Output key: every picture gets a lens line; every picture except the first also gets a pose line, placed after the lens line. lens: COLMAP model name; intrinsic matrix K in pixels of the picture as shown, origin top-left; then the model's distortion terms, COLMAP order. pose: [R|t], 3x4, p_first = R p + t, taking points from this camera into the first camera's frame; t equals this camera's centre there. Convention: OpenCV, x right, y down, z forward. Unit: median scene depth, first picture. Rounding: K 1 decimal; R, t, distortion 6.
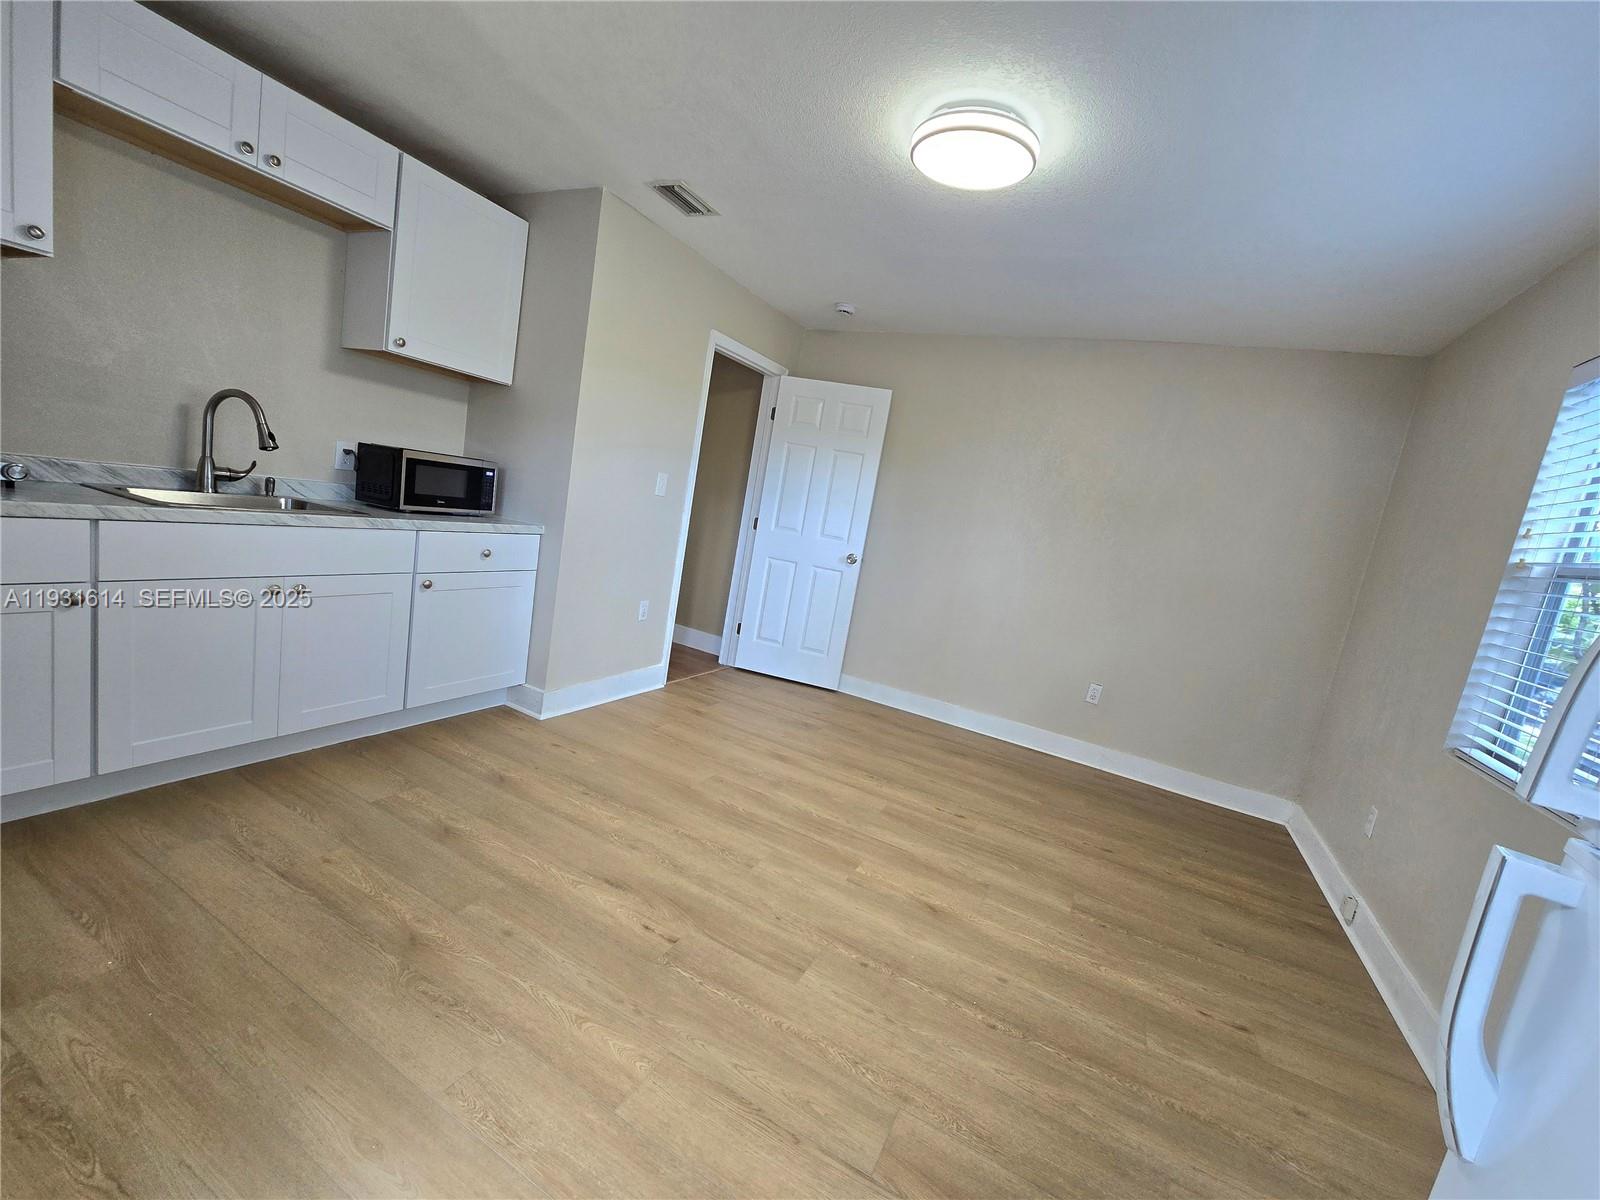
lens RADIAL K [[652.7, 0, 803.9], [0, 652.7, 598.8], [0, 0, 1]] dist [-0.005432, 0.001584]
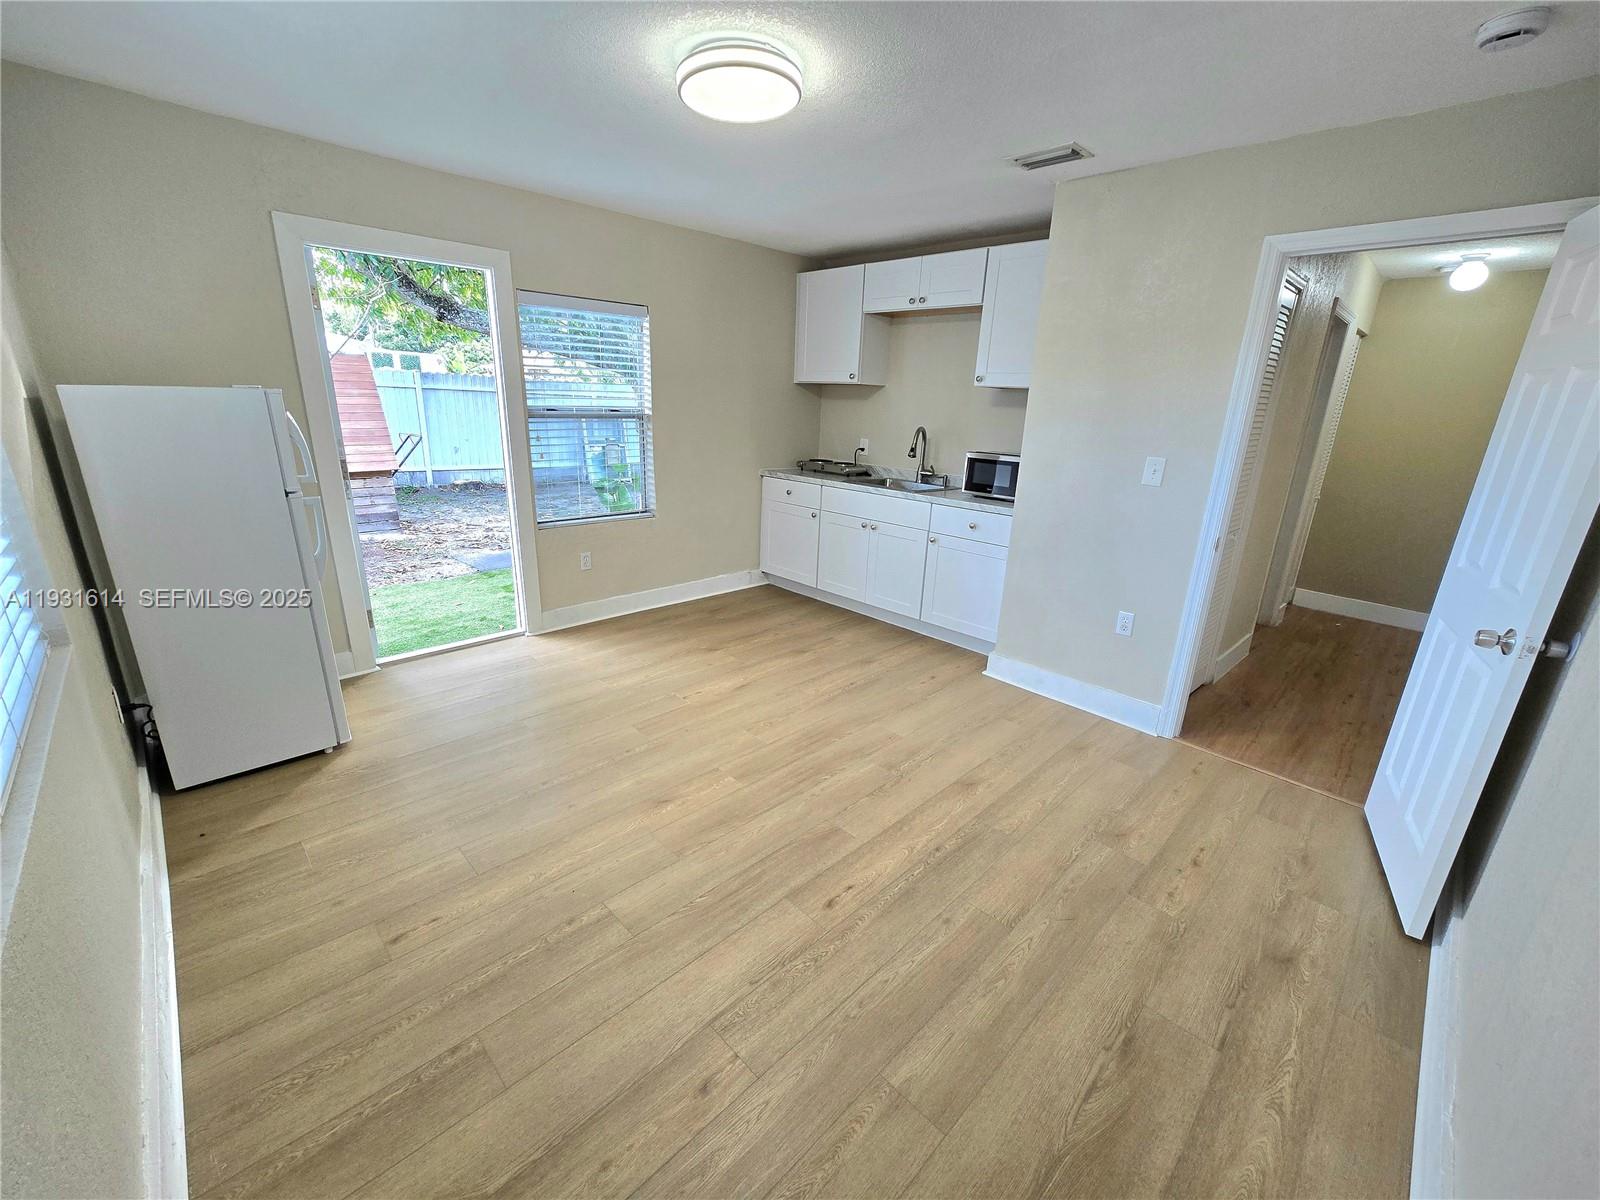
lens RADIAL K [[652.7, 0, 805.0], [0, 652.7, 599.5], [0, 0, 1]] dist [-0.005432, 0.001584]
pose [[-0.307546, 0.108504, -0.945327, 0.963575], [-0.228996, 0.955838, 0.184211, -0.102926], [0.923567, 0.273129, -0.269117, 1.201915]]
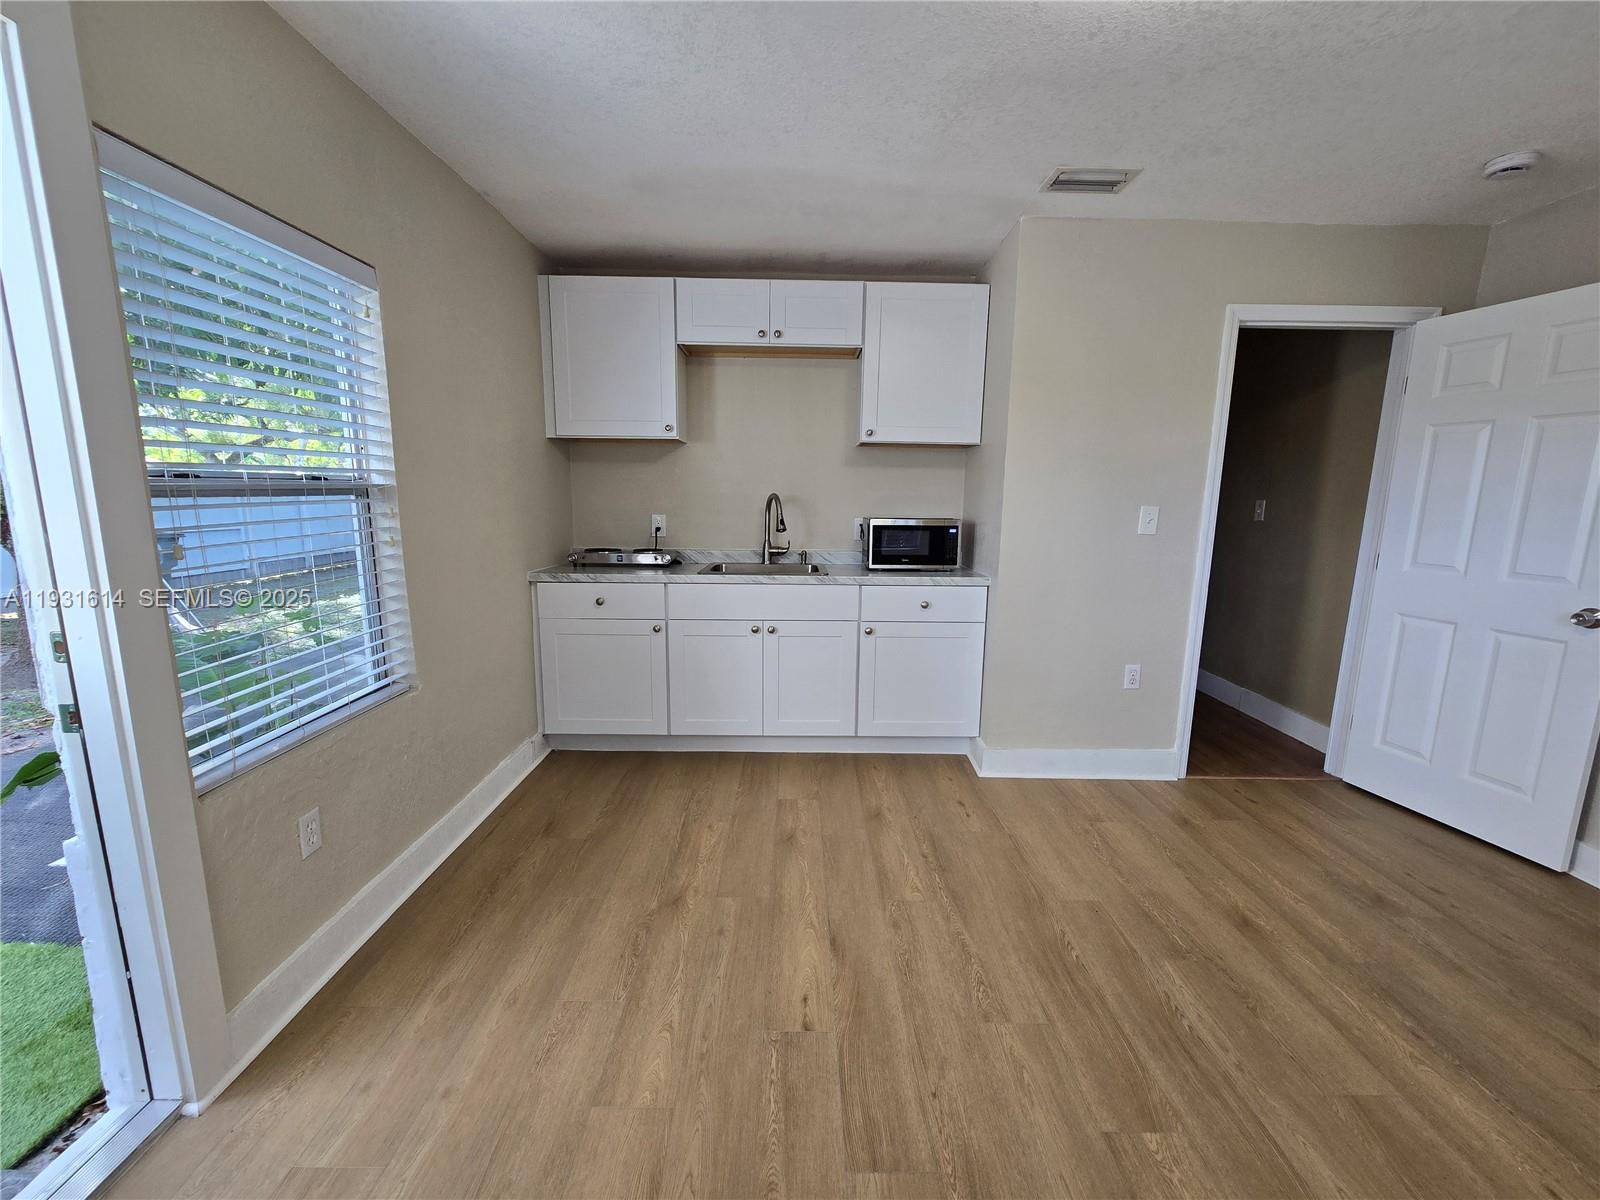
lens RADIAL K [[652.7, 0, 804.4], [0, 652.7, 599.5], [0, 0, 1]] dist [-0.005432, 0.001584]
pose [[0.450725, -0.012855, -0.892570, 0.424130], [-0.069855, 0.996322, -0.049624, -0.012767], [0.889925, 0.084717, 0.448170, 0.379880]]
